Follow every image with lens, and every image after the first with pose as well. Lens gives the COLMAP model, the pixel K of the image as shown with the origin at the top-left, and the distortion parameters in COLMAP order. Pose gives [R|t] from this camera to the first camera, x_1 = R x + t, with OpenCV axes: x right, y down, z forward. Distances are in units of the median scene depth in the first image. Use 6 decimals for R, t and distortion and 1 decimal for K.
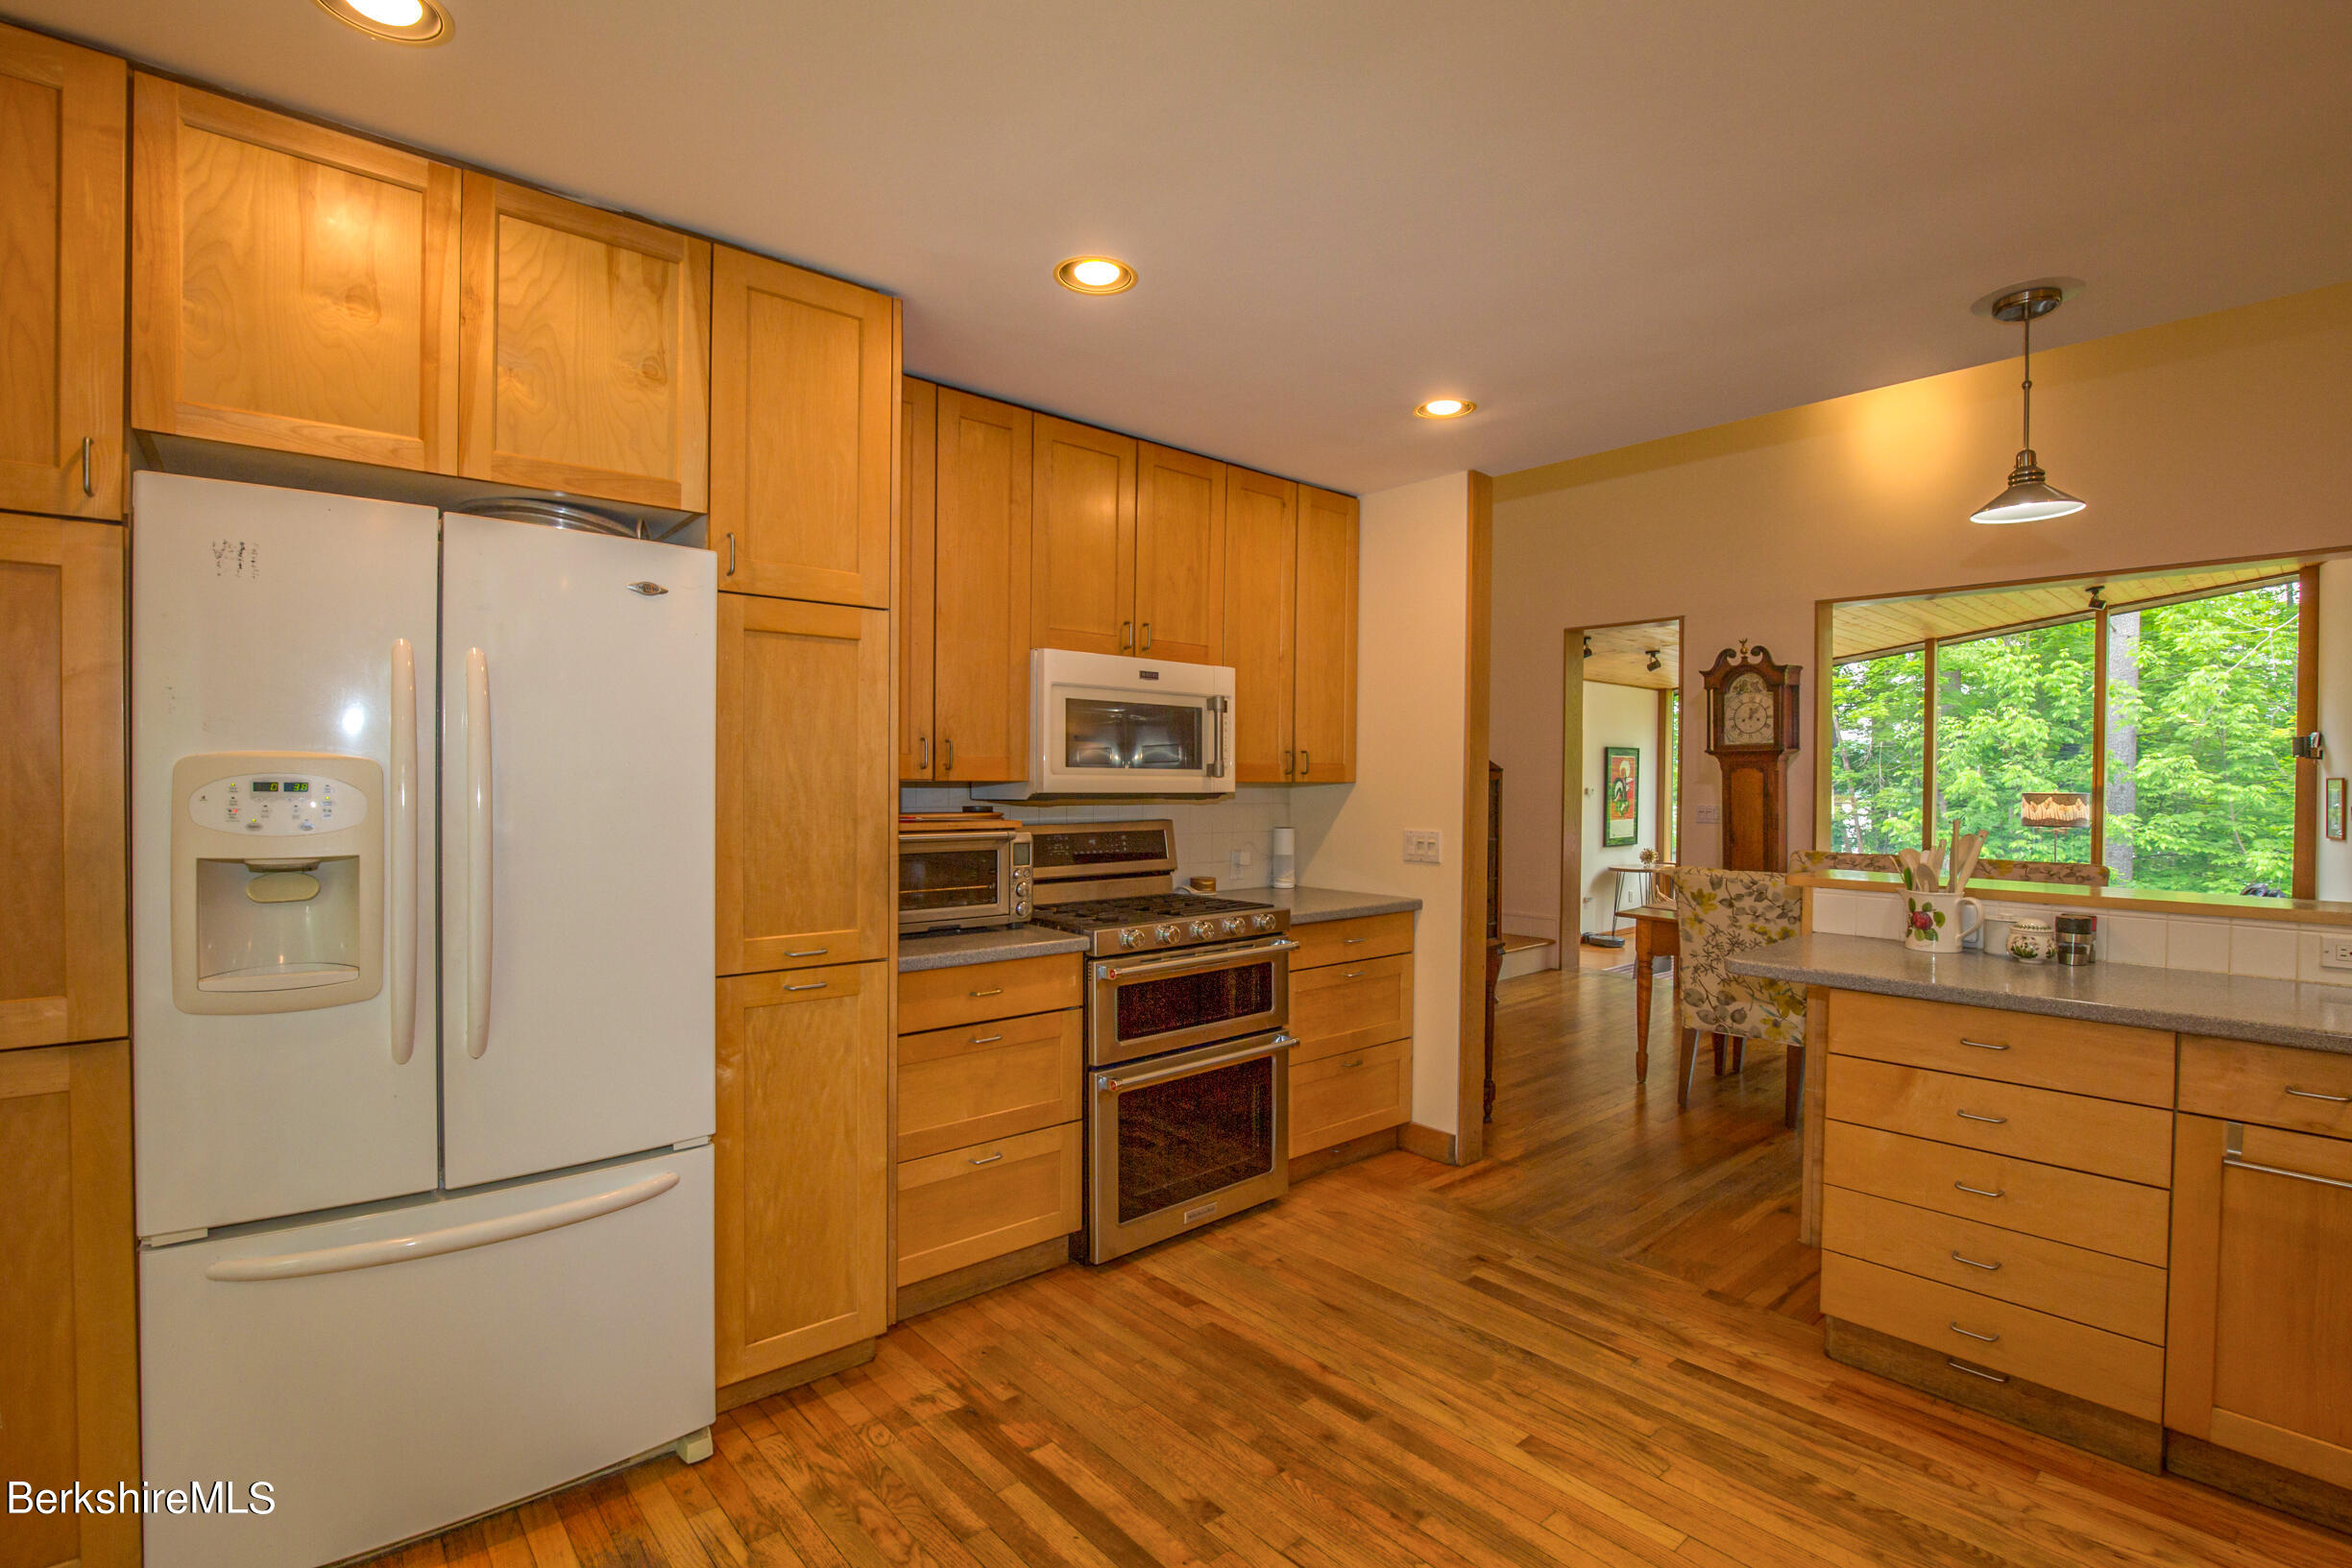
lens RADIAL K [[1075.2, 0, 1184.9], [0, 1075.2, 791.7], [0, 0, 1]] dist [-0.039340, 0.008259]
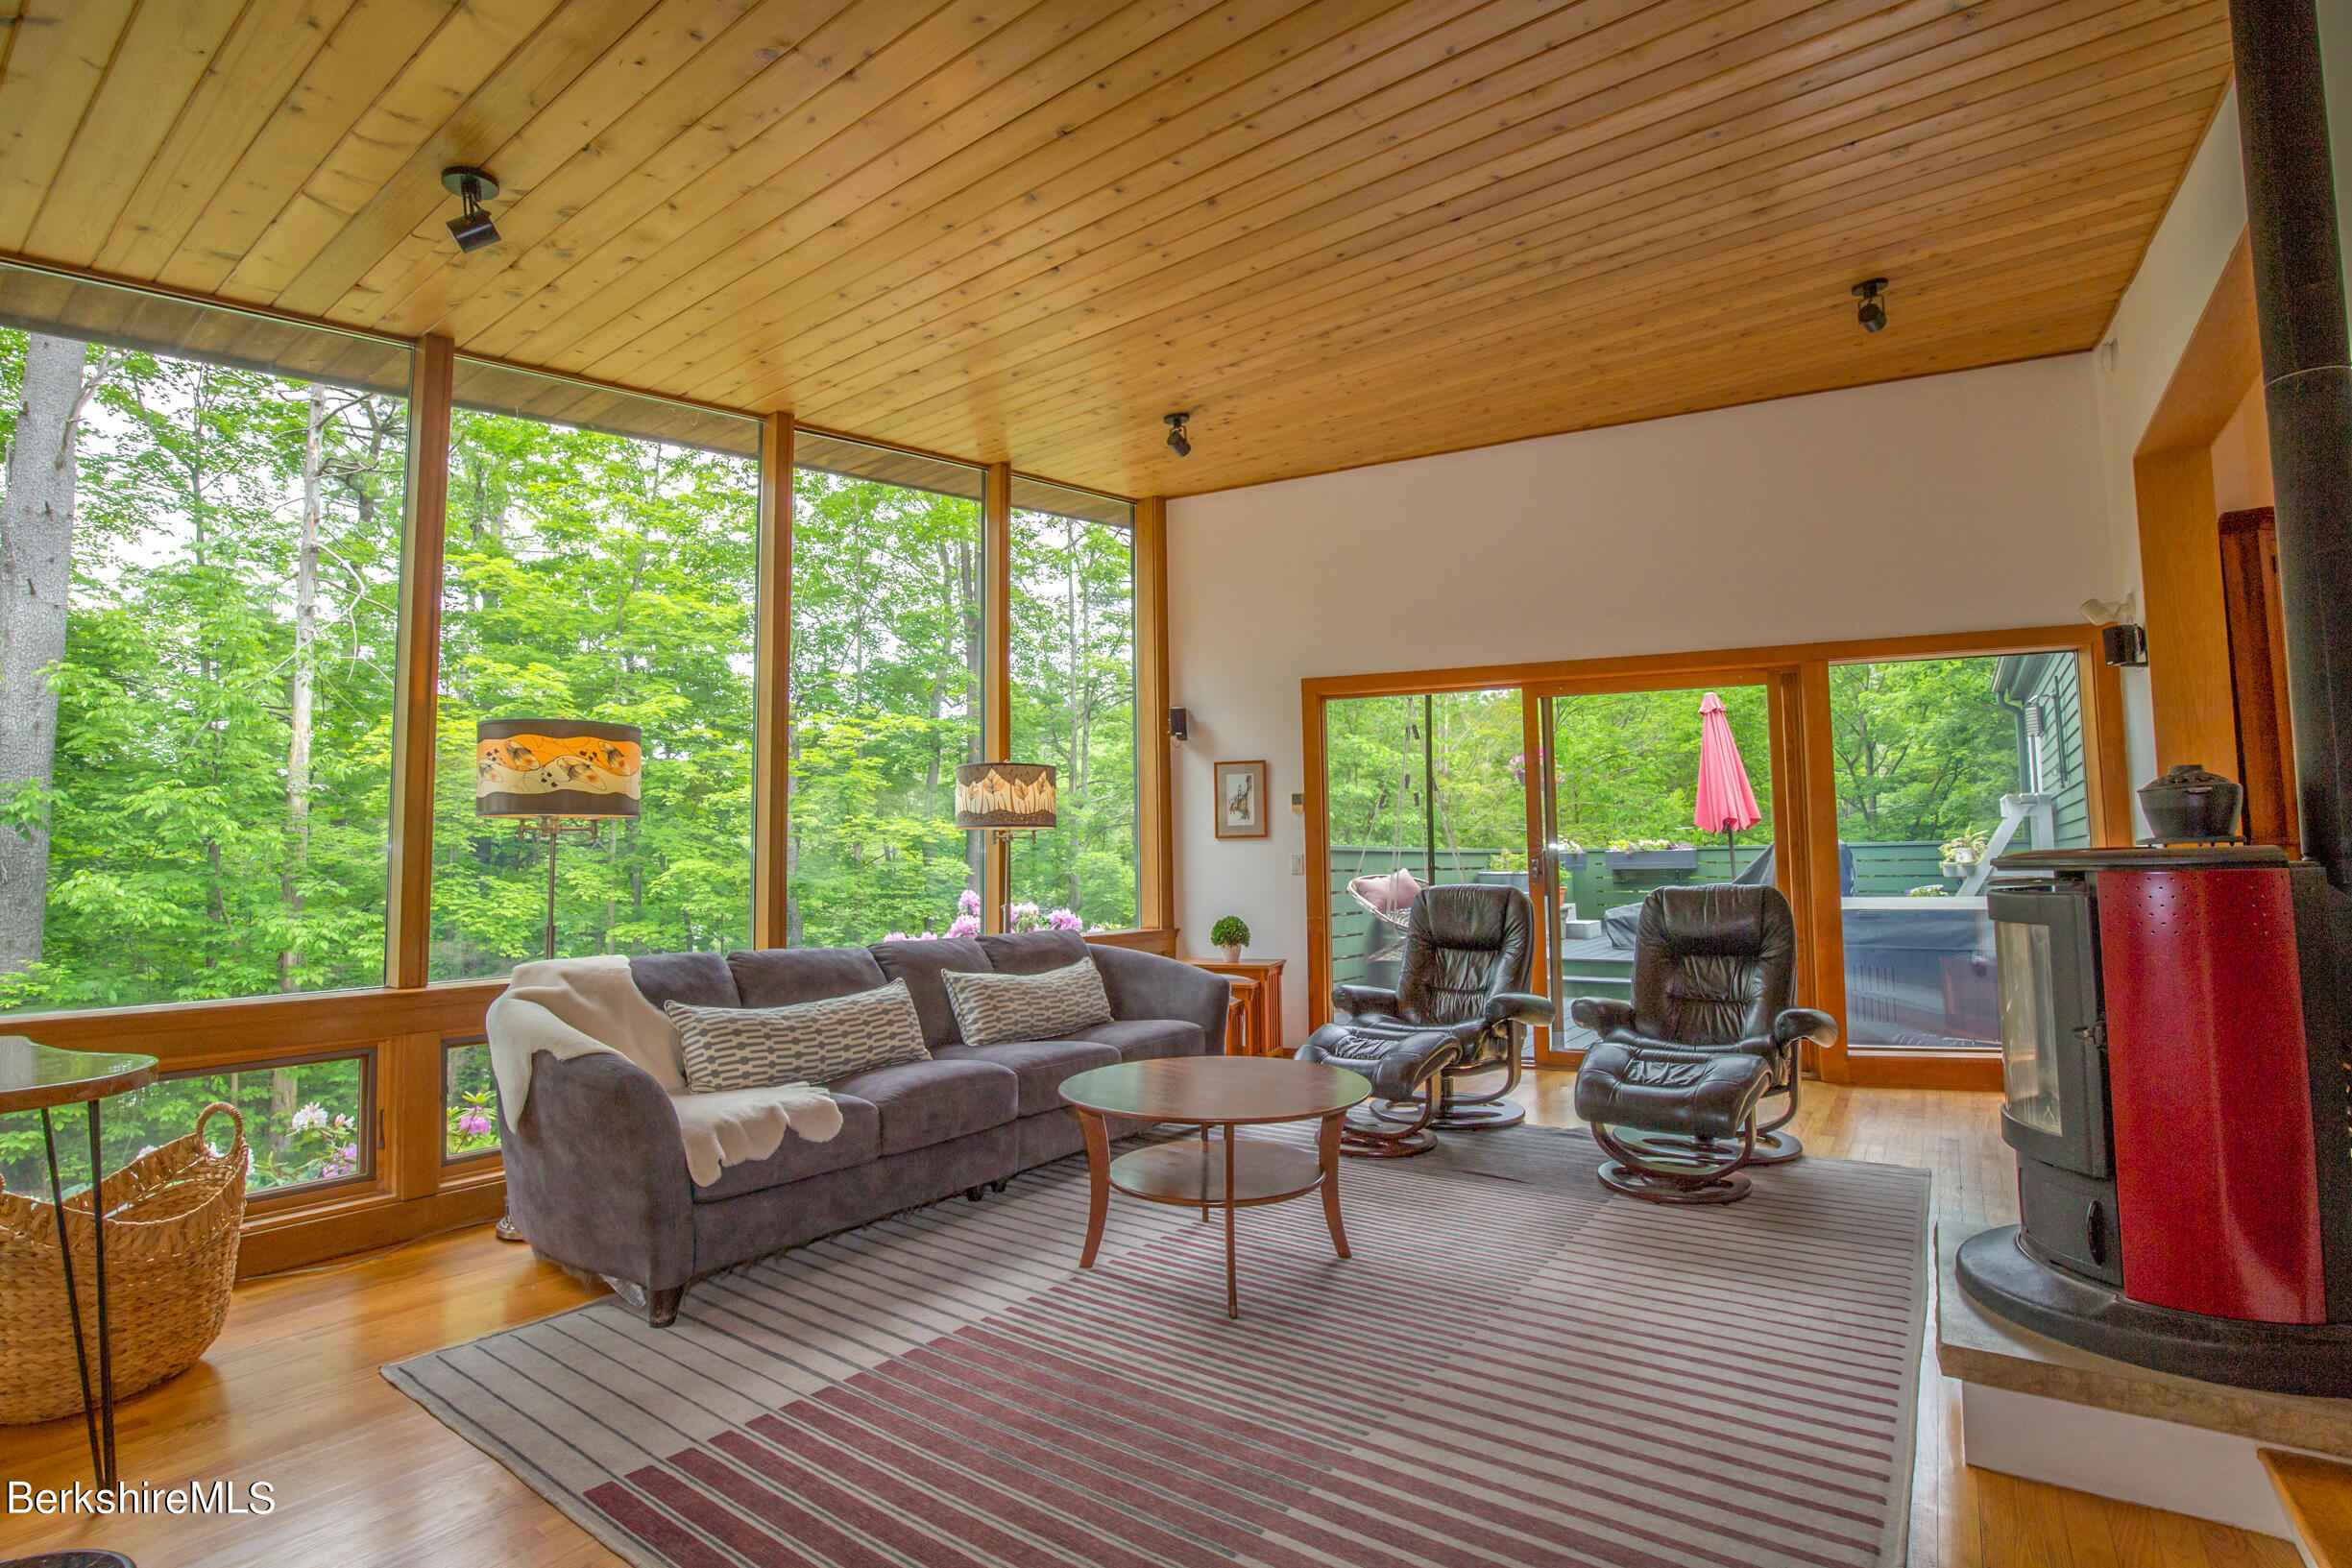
lens RADIAL K [[1069.9, 0, 1178.5], [0, 1069.9, 788.5], [0, 0, 1]] dist [-0.040192, 0.007372]
pose [[-0.225211, 0.066481, 0.972039, 0.599395], [0.023243, 0.997752, -0.062855, 0.110717], [-0.974033, 0.008438, -0.226249, 2.317401]]
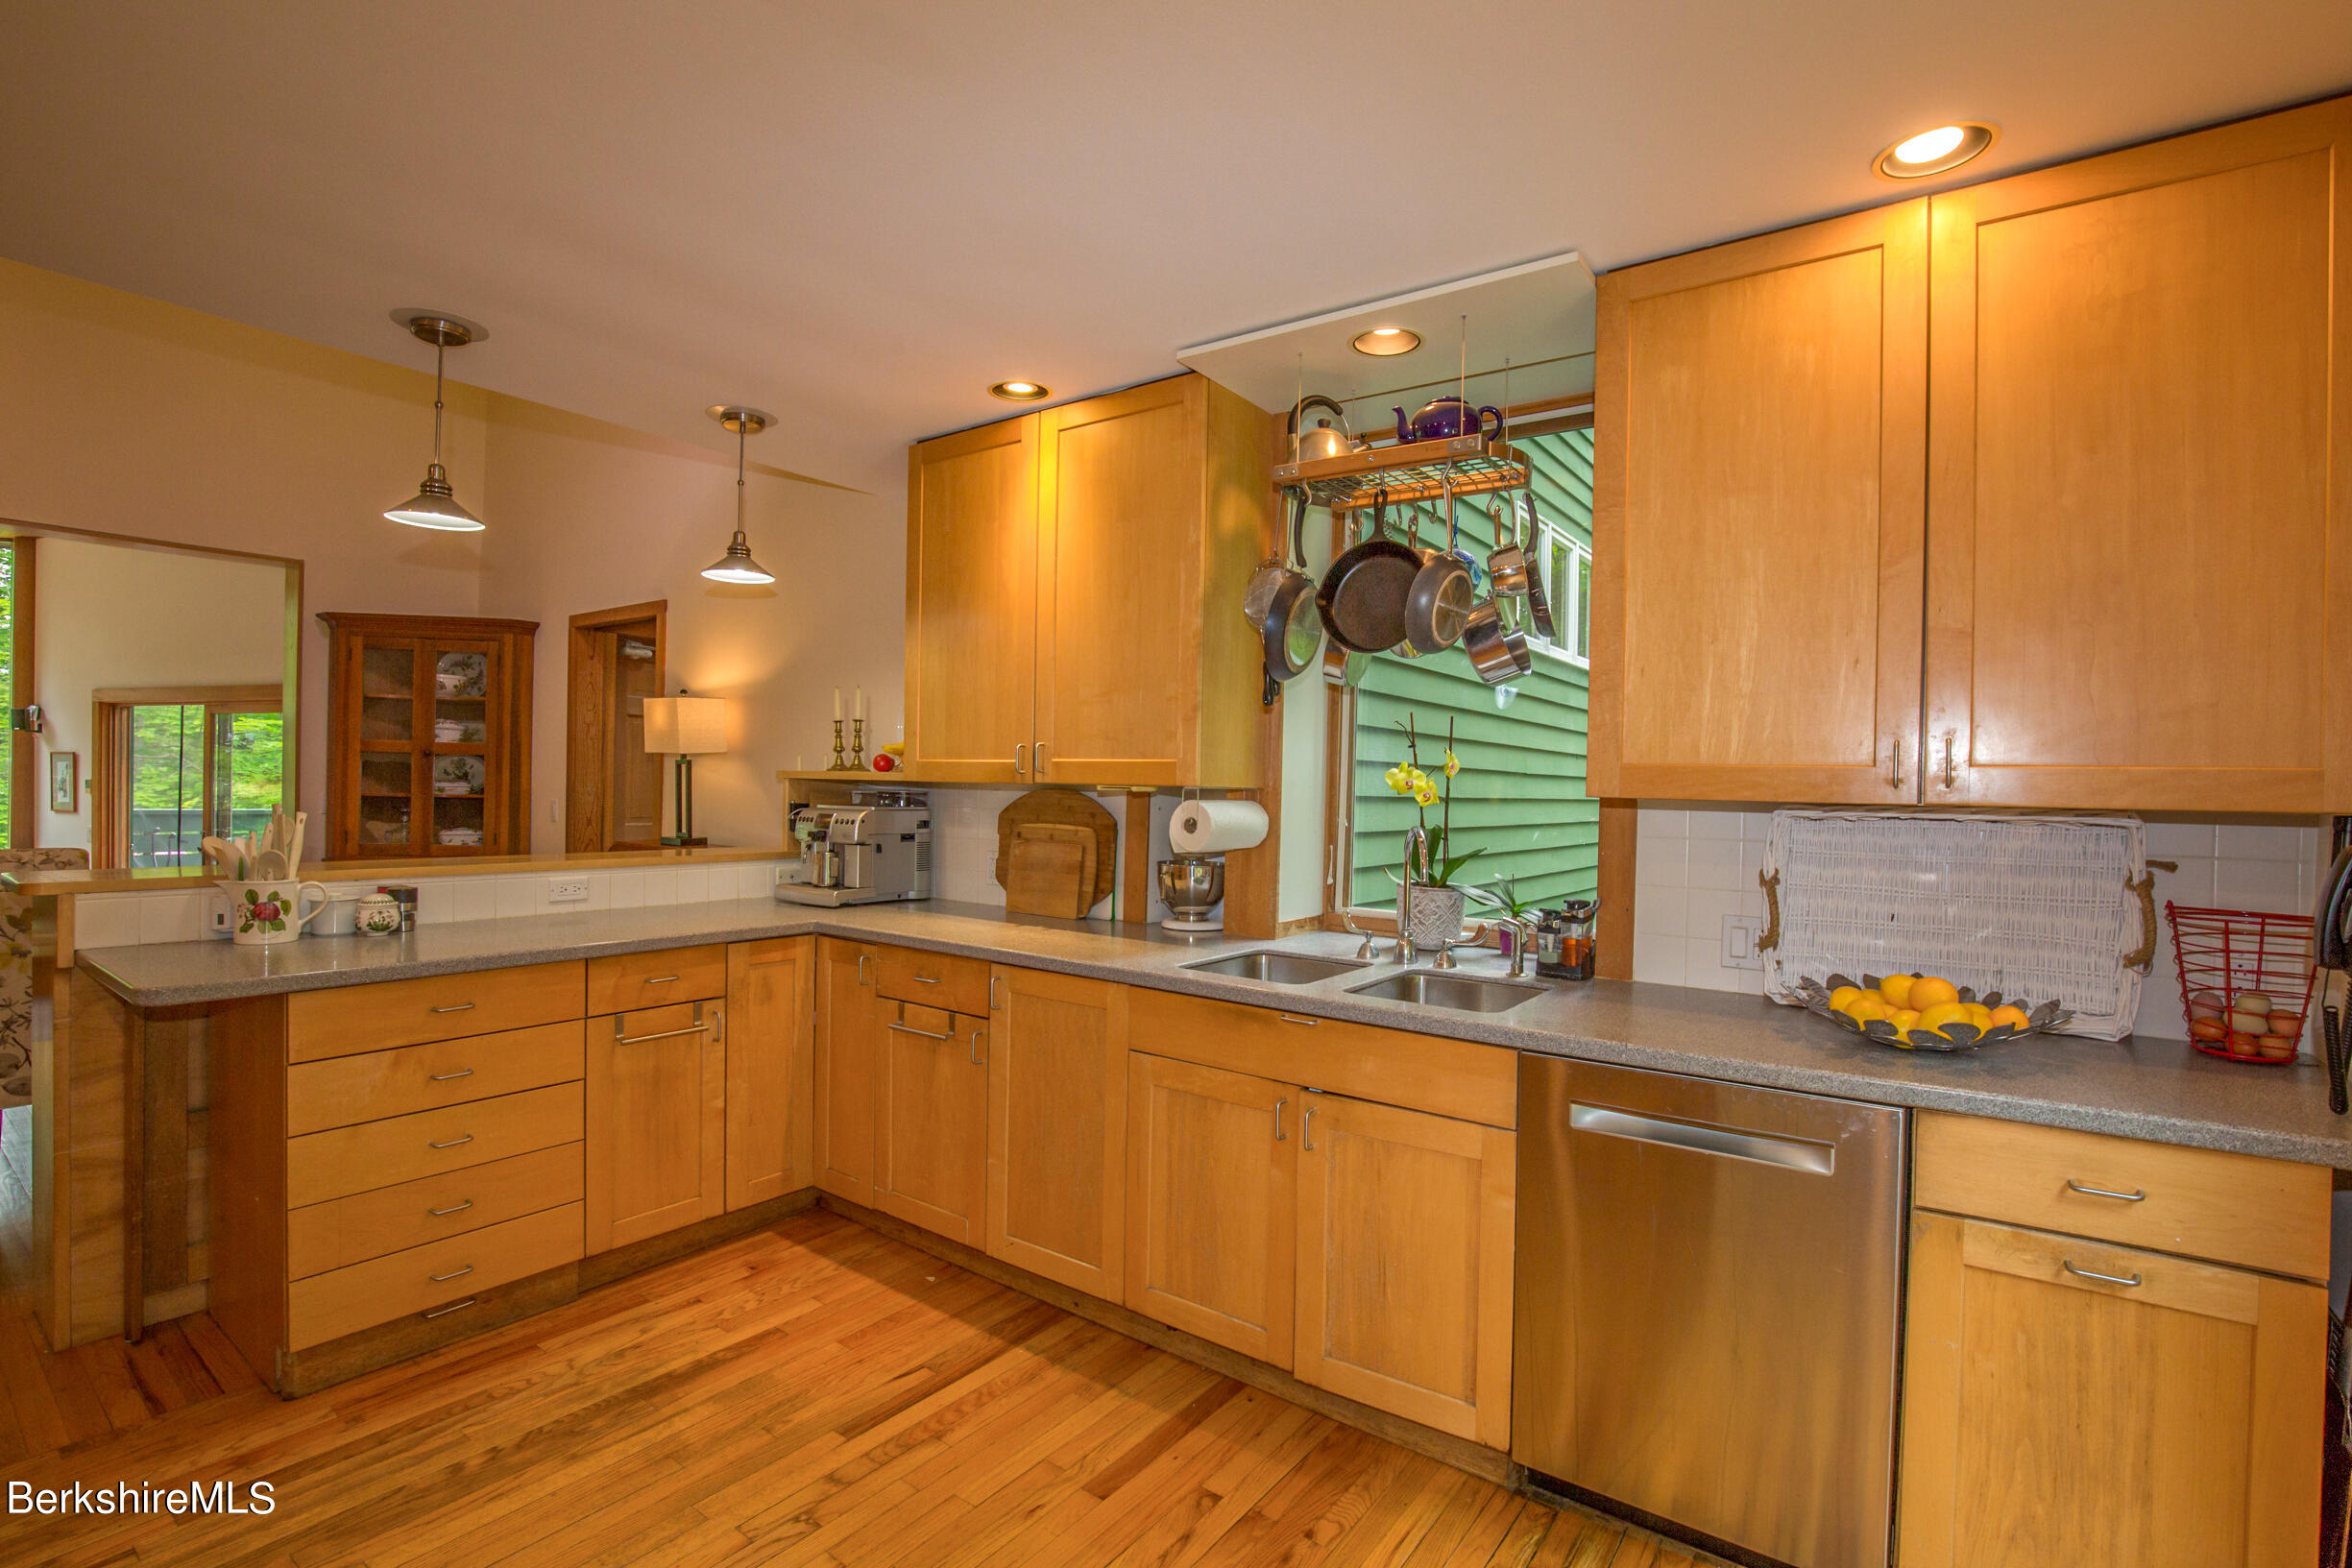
lens RADIAL K [[1075.2, 0, 1184.9], [0, 1075.2, 791.7], [0, 0, 1]] dist [-0.039340, 0.008259]
pose [[-0.222341, -0.019358, 0.974777, -0.265095], [-0.010022, 0.999795, 0.017569, -0.006127], [-0.974918, -0.005863, -0.222489, 0.282845]]
